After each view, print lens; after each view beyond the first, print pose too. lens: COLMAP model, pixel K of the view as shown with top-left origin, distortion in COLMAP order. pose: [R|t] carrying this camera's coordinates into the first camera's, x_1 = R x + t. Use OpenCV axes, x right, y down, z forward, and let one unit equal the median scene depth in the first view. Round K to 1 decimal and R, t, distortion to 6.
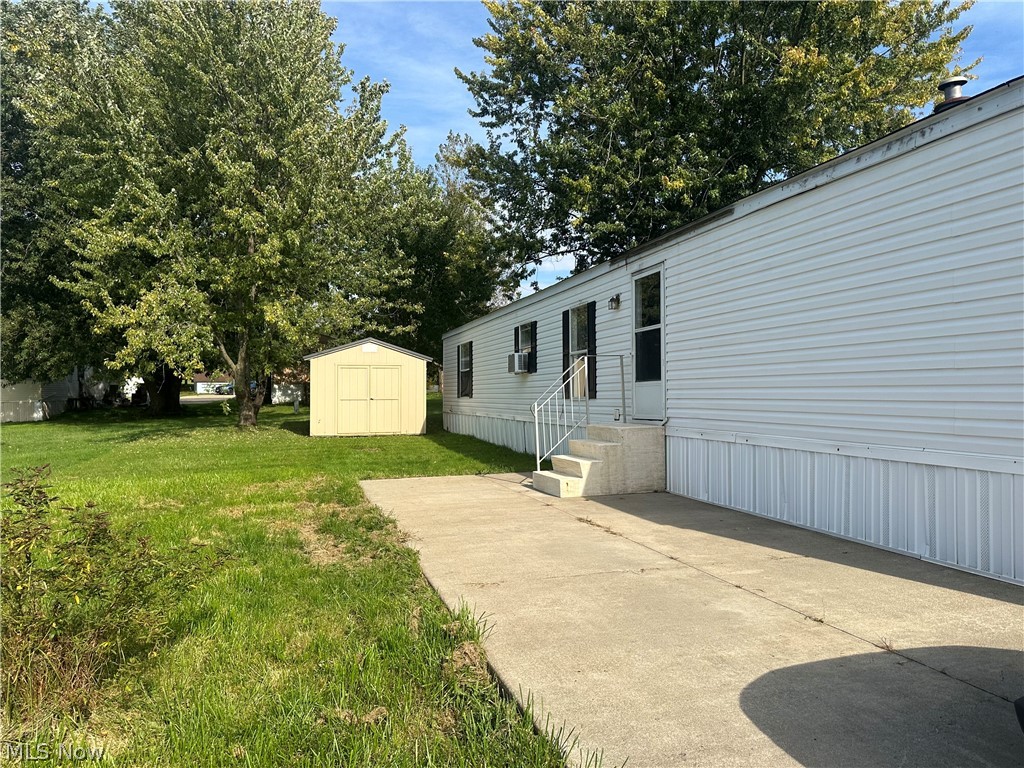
lens RADIAL K [[716.8, 0, 513.0], [0, 716.8, 387.5], [0, 0, 1]] dist [-0.001154, -0.001611]
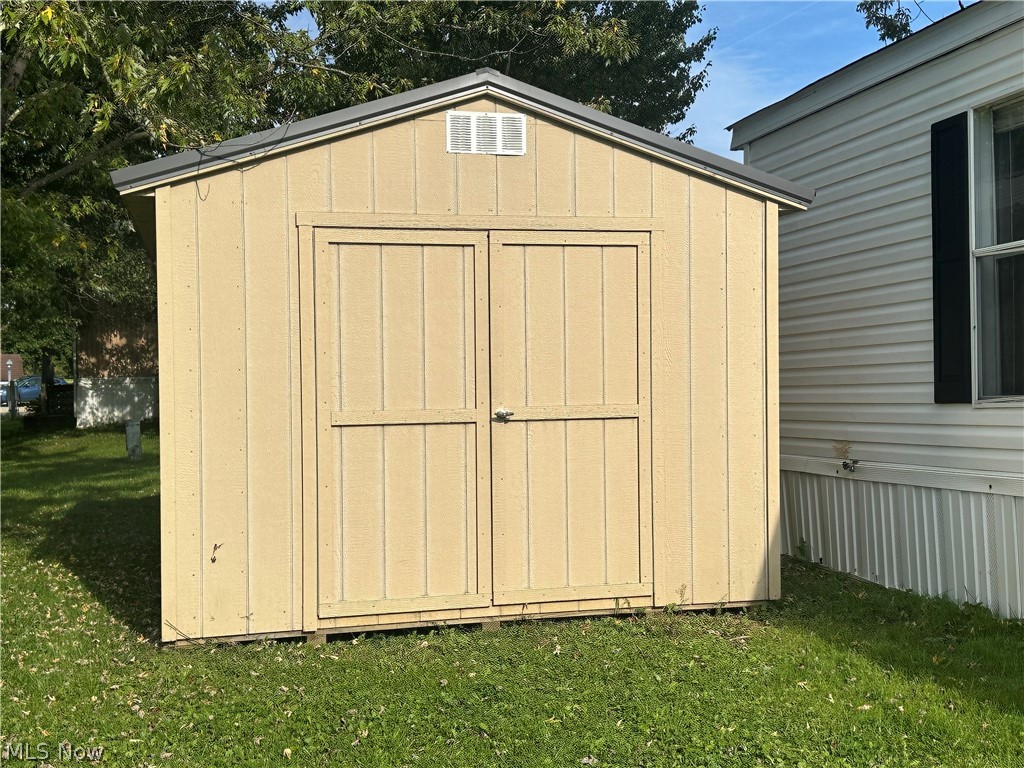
lens RADIAL K [[1227.6, 0, 511.7], [0, 1227.6, 383.8], [0, 0, 1]] dist [0.008556, 0.000000]
pose [[0.999766, -0.017794, -0.012325, -0.097760], [0.017776, 0.999841, -0.001552, 0.004338], [0.012350, 0.001333, 0.999923, 0.355135]]
